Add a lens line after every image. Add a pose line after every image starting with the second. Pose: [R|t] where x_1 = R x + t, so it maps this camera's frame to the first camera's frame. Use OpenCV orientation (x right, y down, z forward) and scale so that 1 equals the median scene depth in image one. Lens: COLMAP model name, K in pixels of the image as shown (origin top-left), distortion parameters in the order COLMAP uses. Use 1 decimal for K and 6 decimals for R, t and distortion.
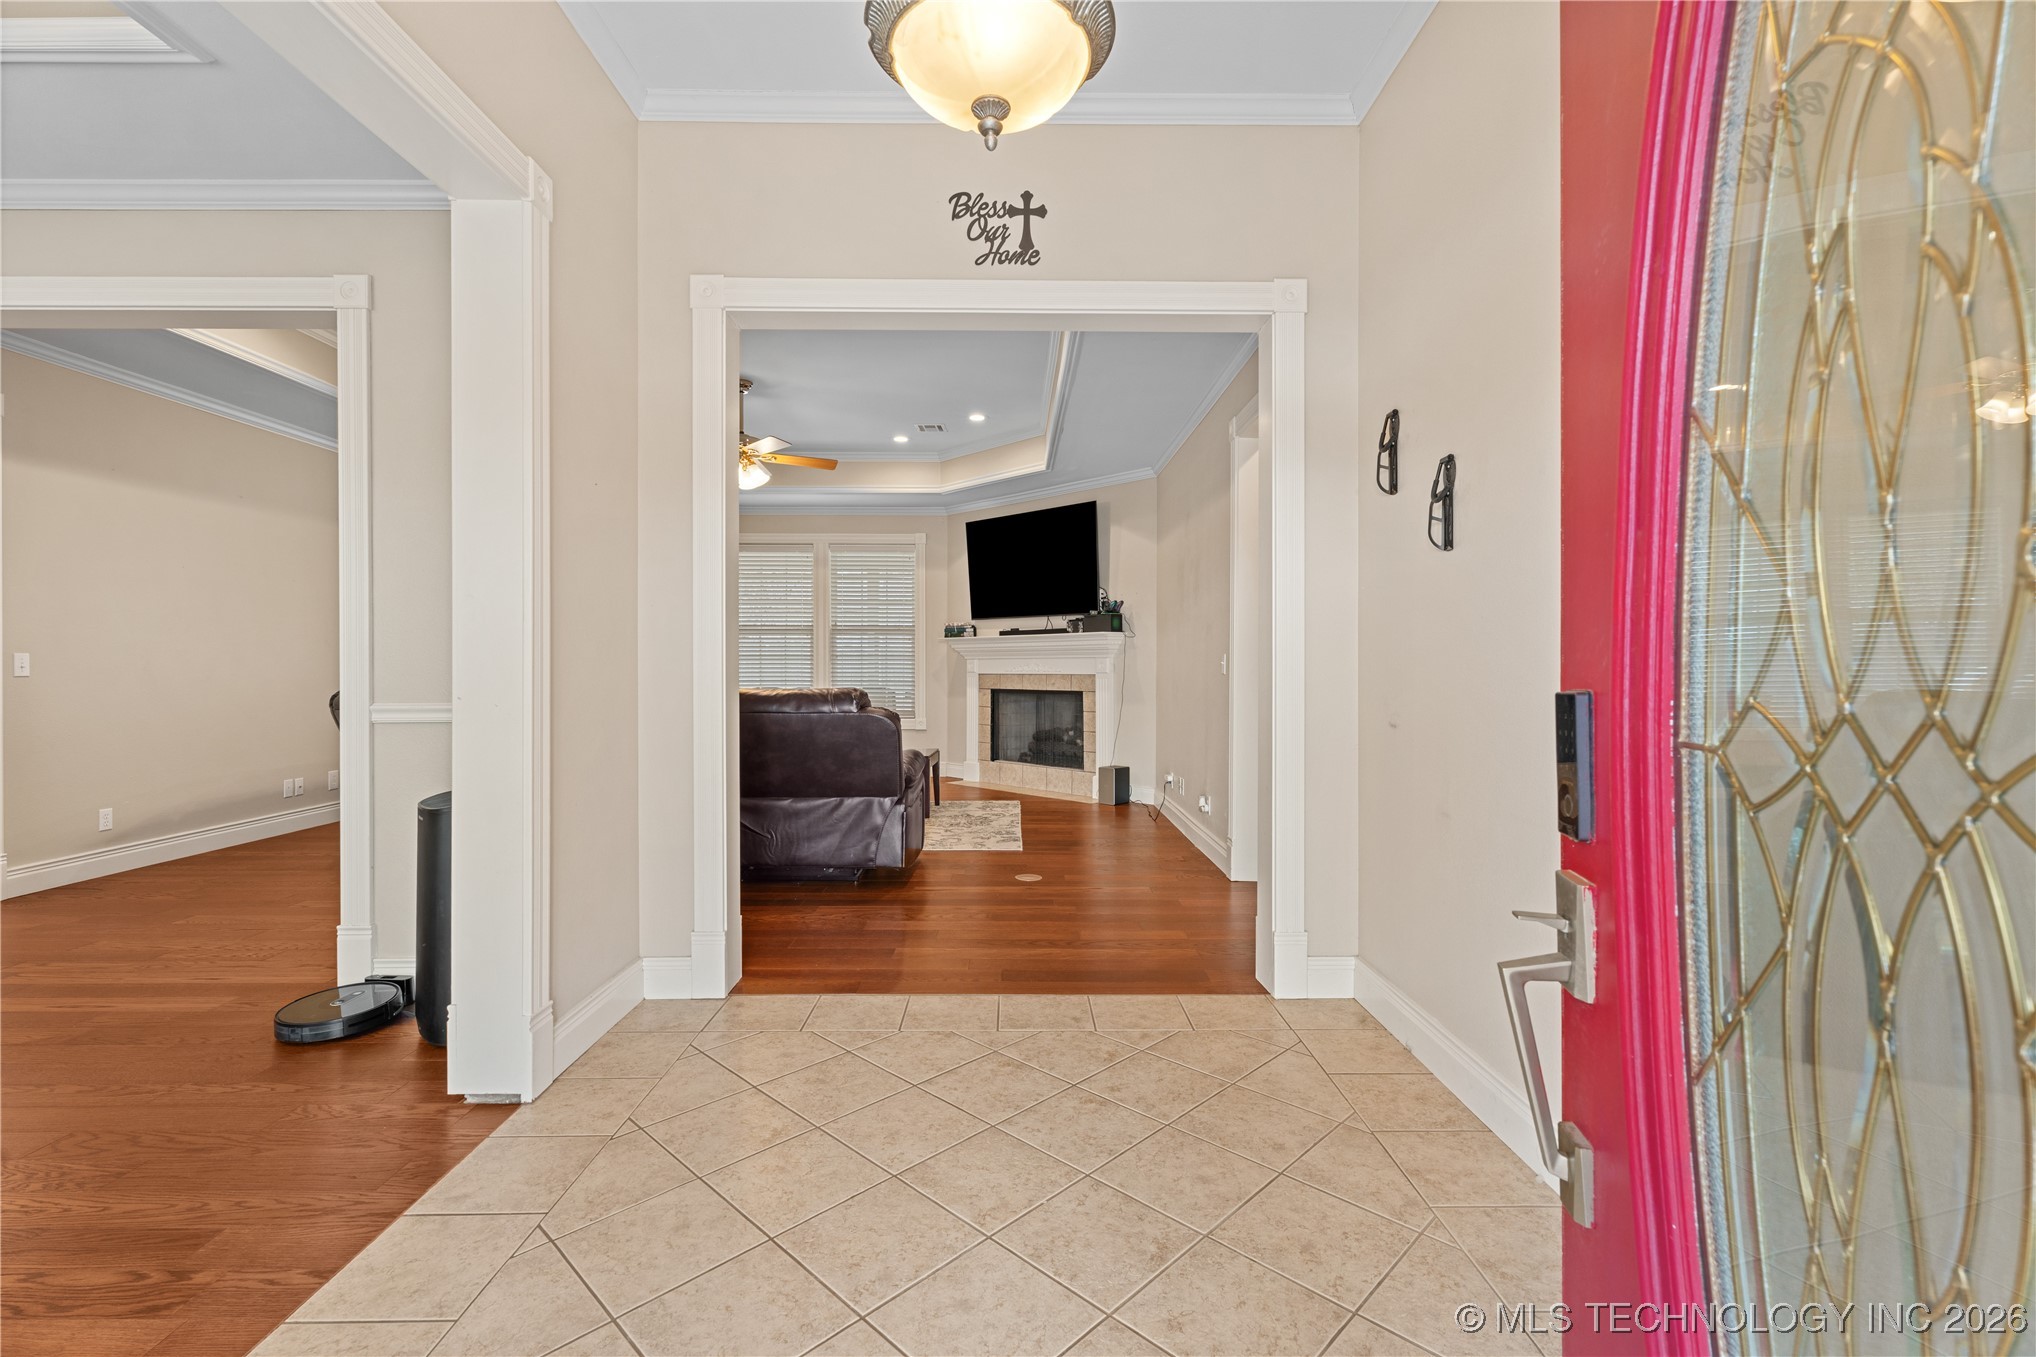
lens RADIAL K [[913.5, 0, 1017.1], [0, 913.5, 661.1], [0, 0, 1]] dist [0.001891, 0.000450]
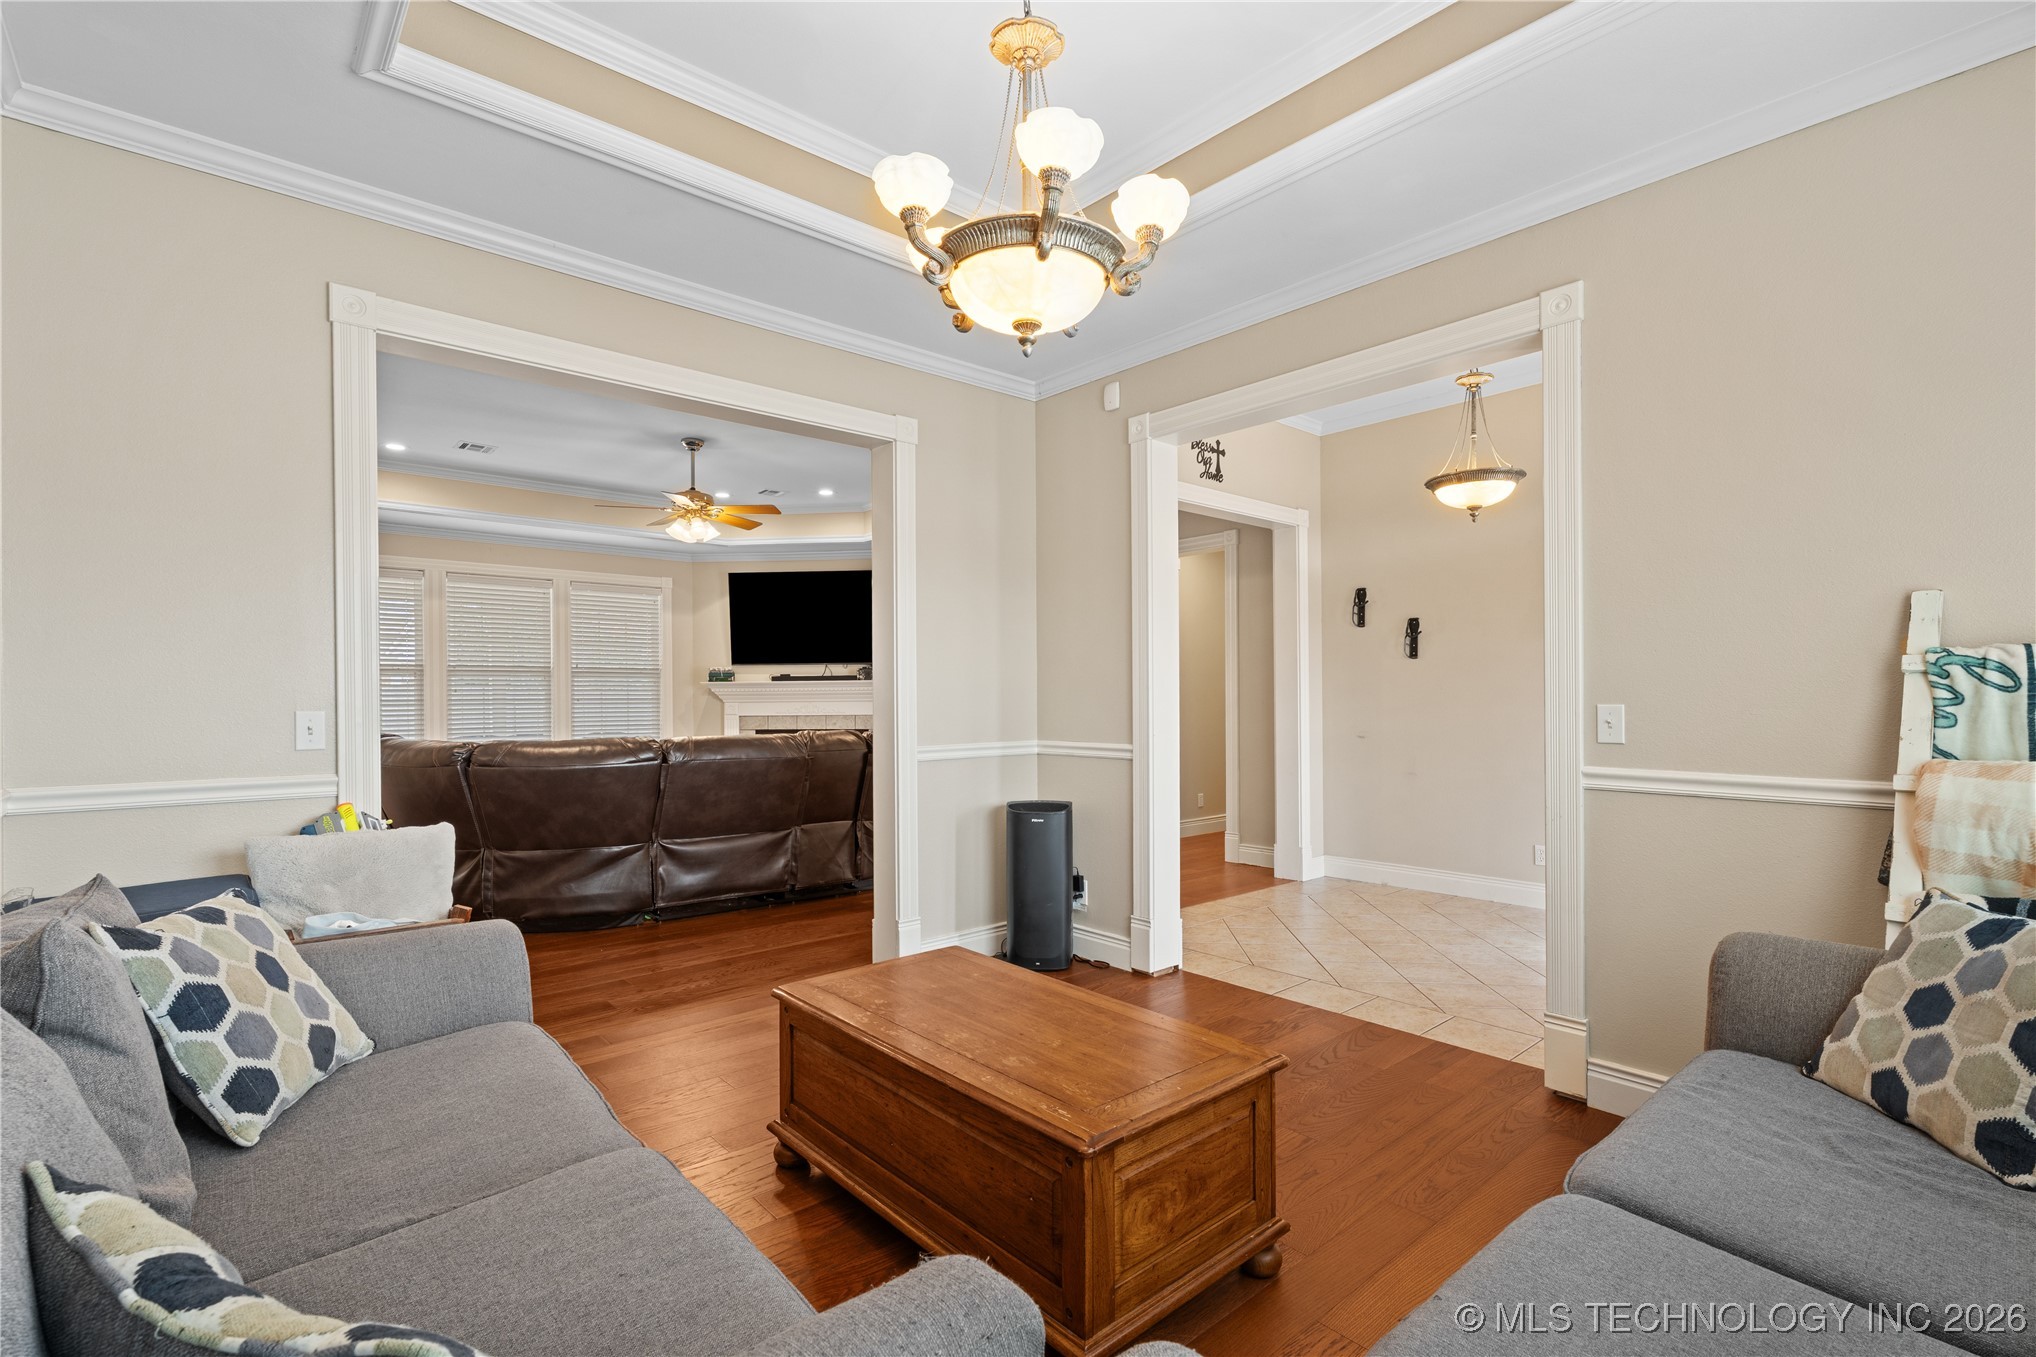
lens RADIAL K [[913.5, 0, 1038.3], [0, 913.5, 690.4], [0, 0, 1]] dist [0.001891, 0.000450]
pose [[0.757759, 0.001166, 0.652533, -0.491713], [0.003862, 0.999973, -0.006272, -0.008279], [-0.652523, 0.007273, 0.757734, -0.035535]]
